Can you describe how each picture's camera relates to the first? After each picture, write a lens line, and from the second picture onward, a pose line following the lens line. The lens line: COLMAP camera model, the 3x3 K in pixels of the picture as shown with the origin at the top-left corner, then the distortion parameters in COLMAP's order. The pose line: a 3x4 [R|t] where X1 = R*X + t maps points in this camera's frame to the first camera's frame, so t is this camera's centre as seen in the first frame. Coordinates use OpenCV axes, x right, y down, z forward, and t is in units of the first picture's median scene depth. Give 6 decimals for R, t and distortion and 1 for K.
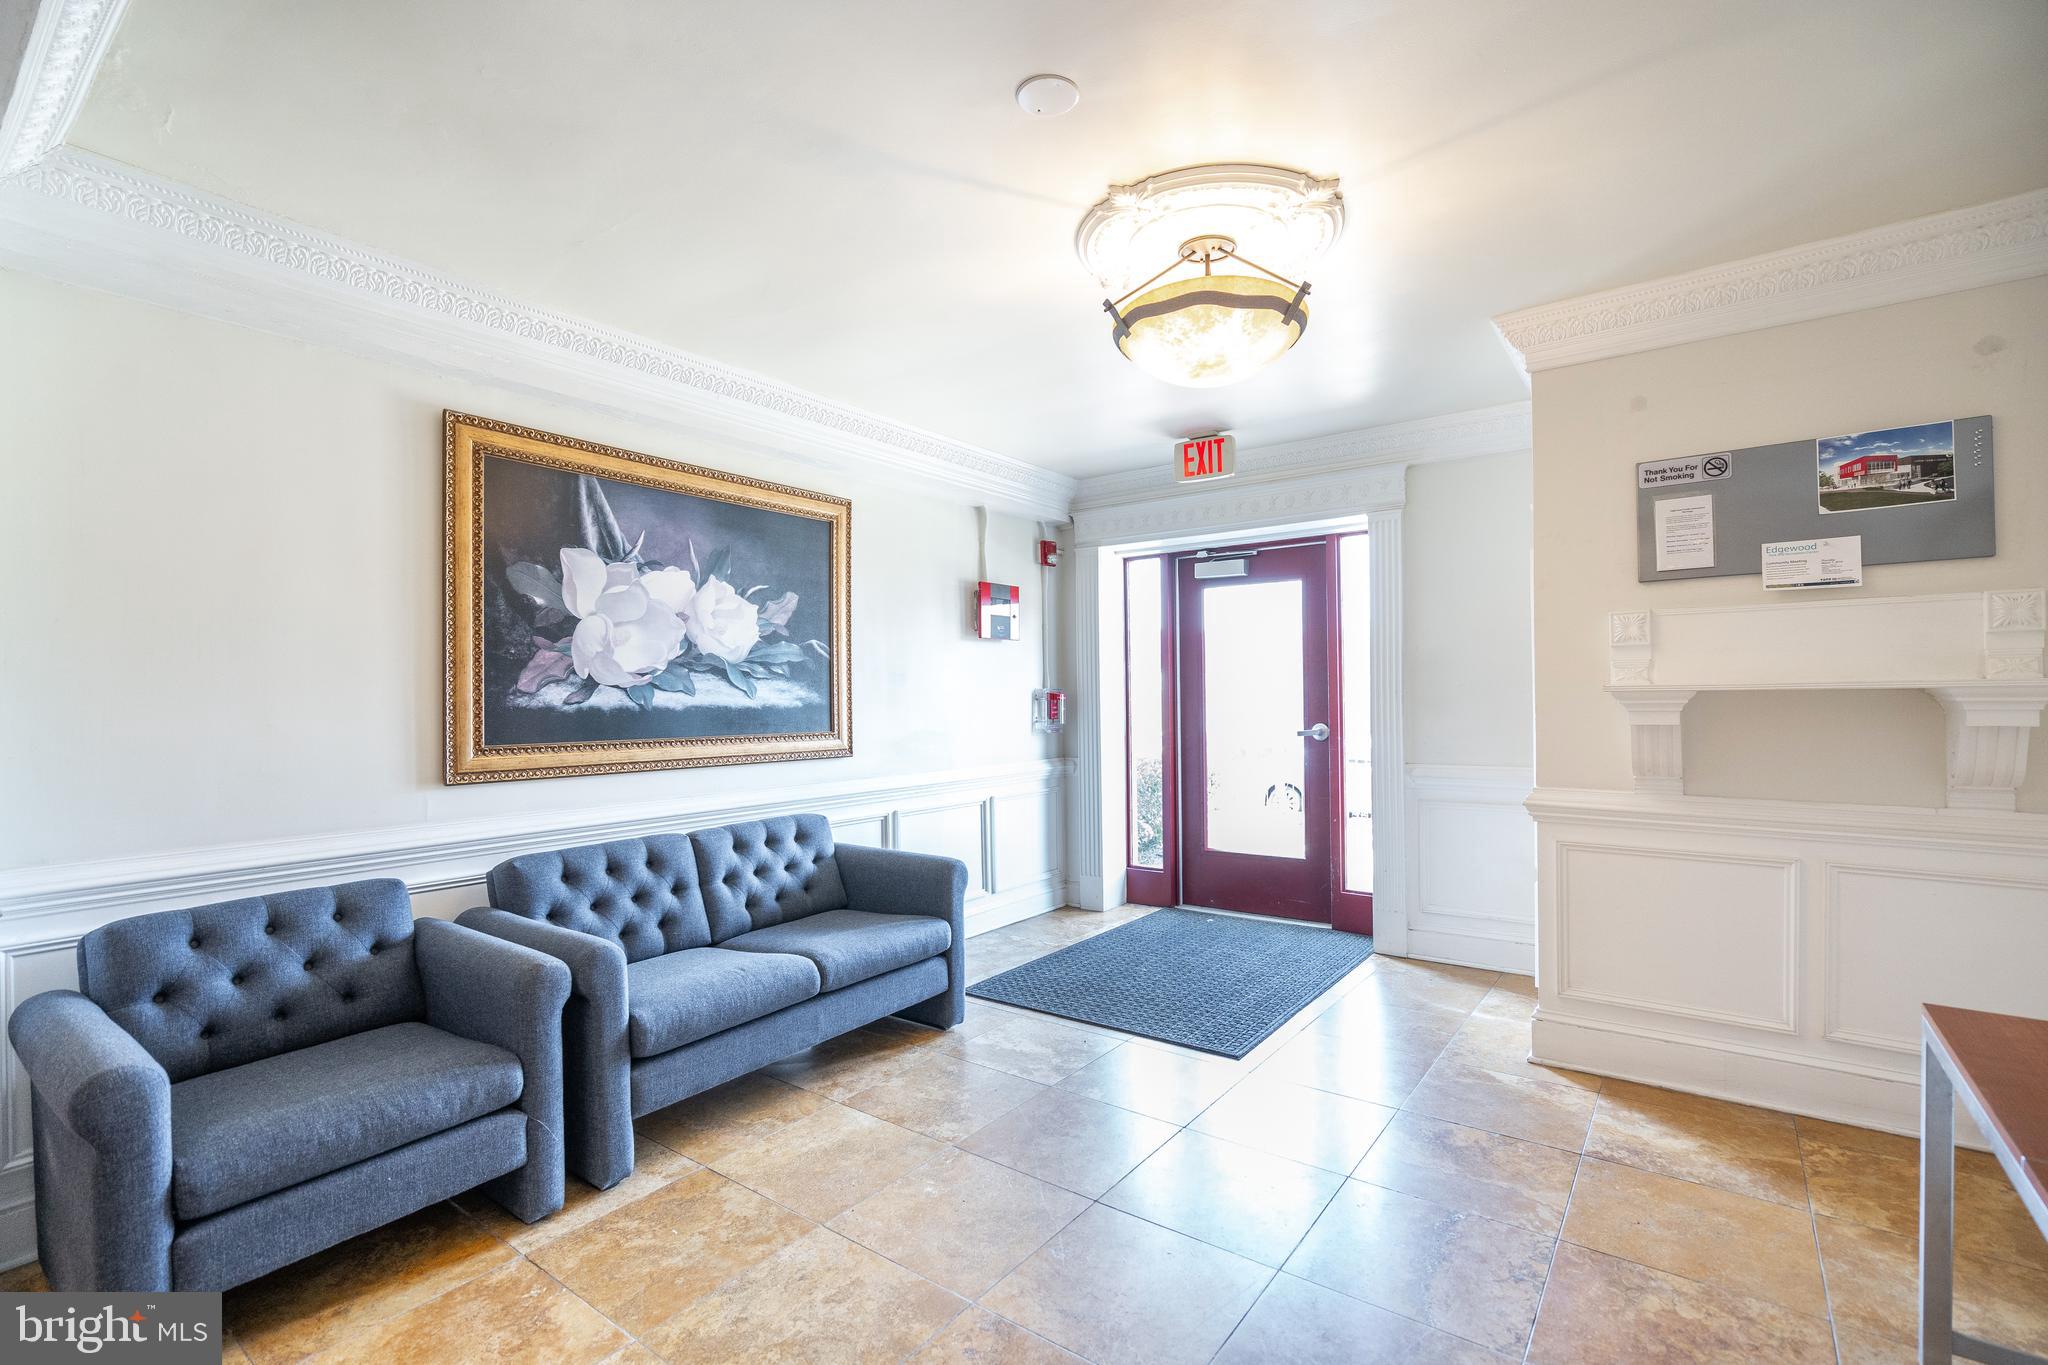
lens RADIAL K [[928.8, 0, 1021.4], [0, 928.8, 686.3], [0, 0, 1]] dist [-0.011684, 0.003388]
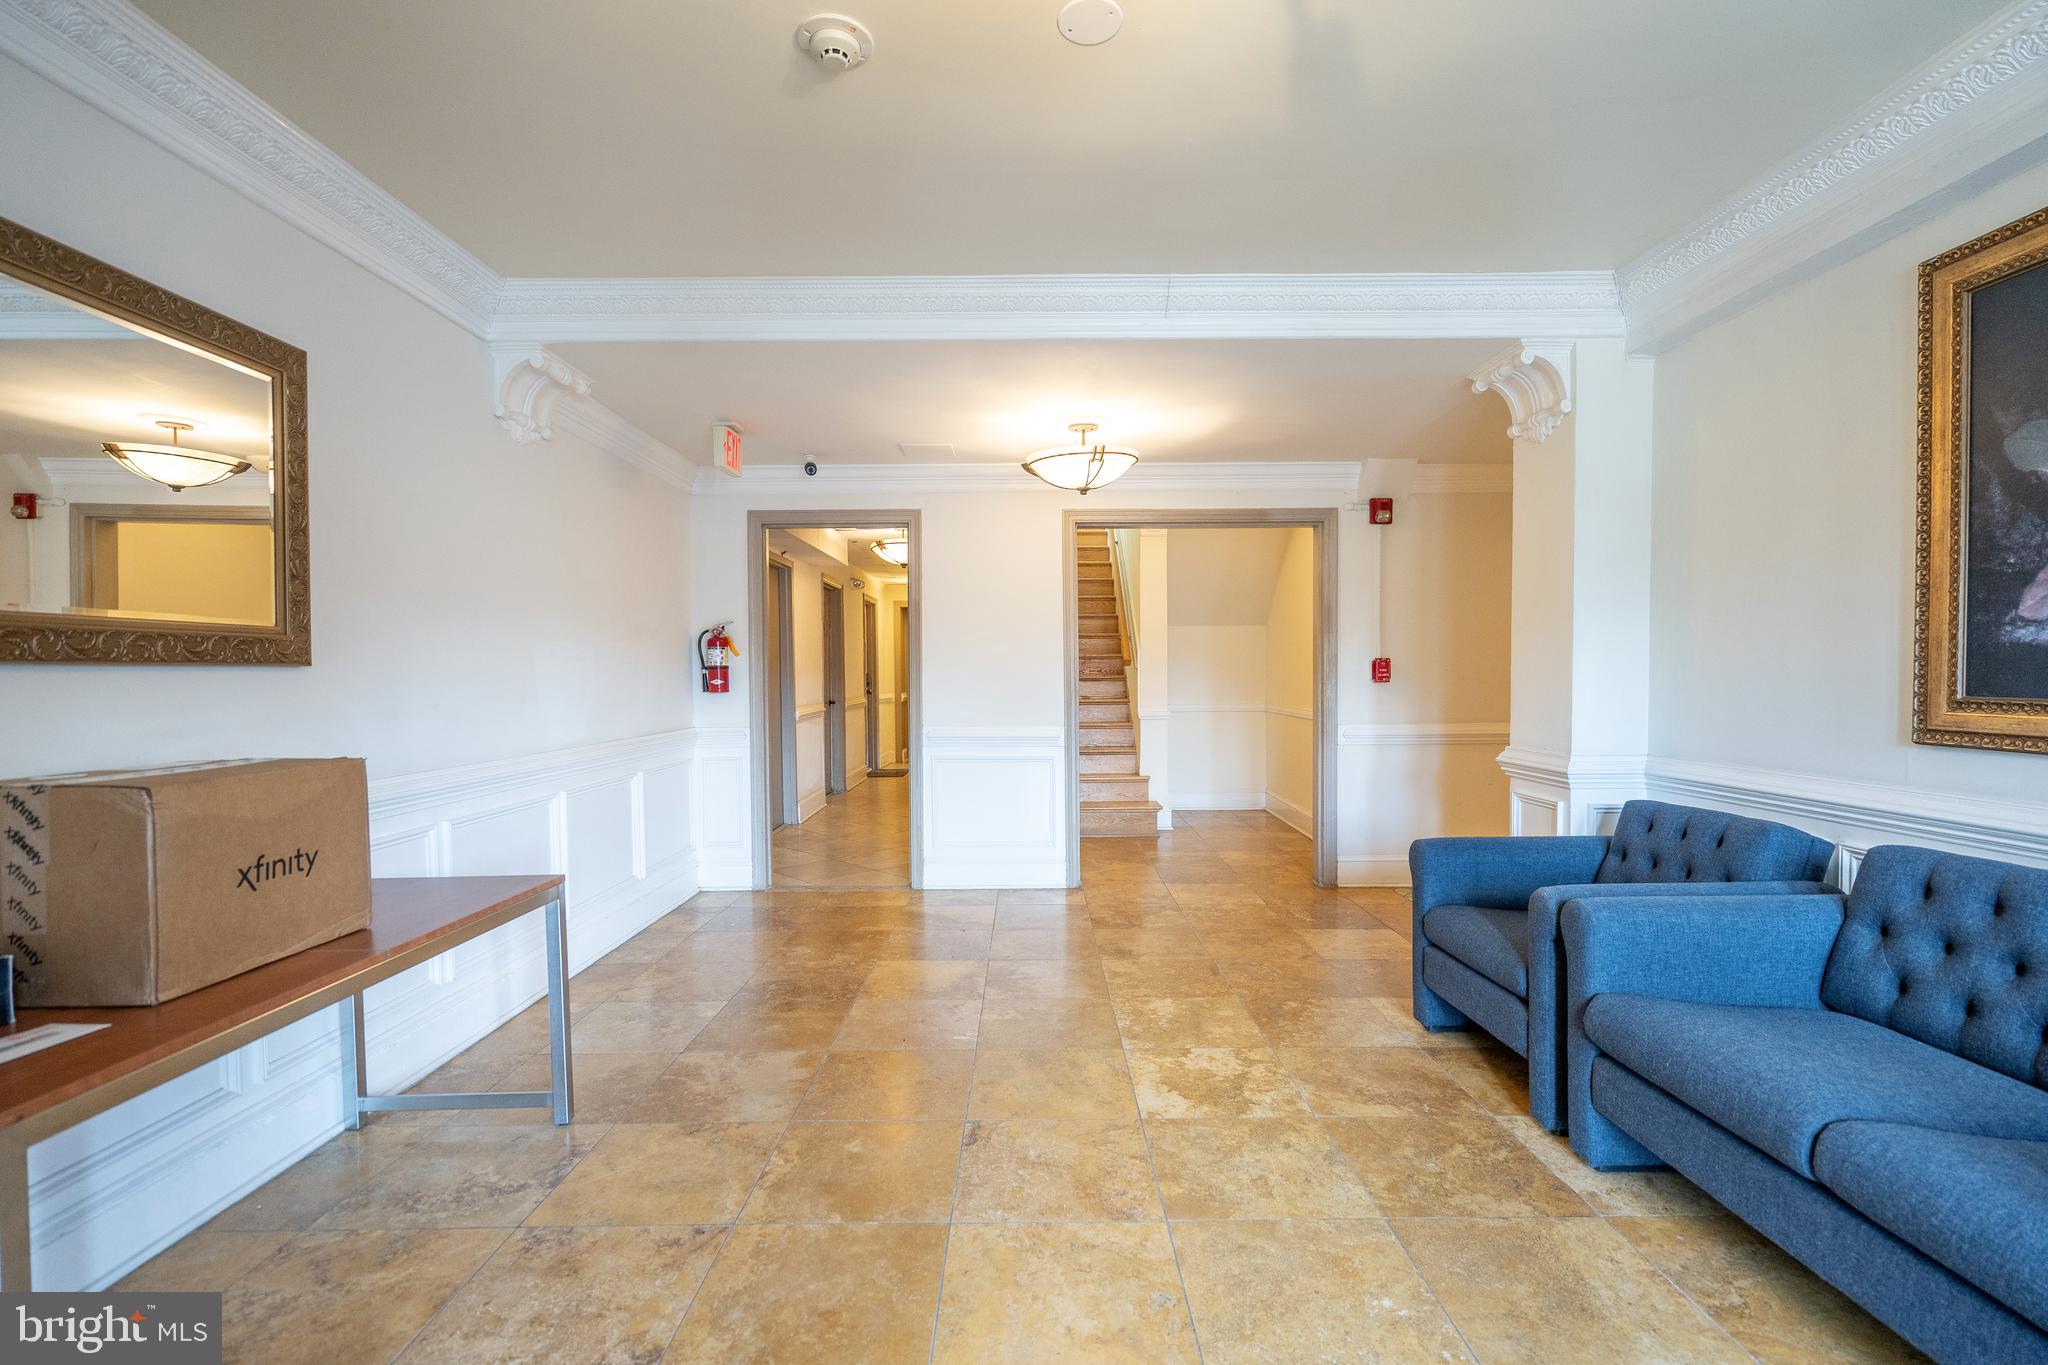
lens RADIAL K [[928.8, 0, 1027.2], [0, 928.8, 685.2], [0, 0, 1]] dist [-0.011684, 0.003388]
pose [[-0.804261, 0.018162, -0.593998, 0.450582], [0.016701, 0.999829, 0.007958, 0.037439], [0.594041, -0.003520, -0.804427, 1.158307]]
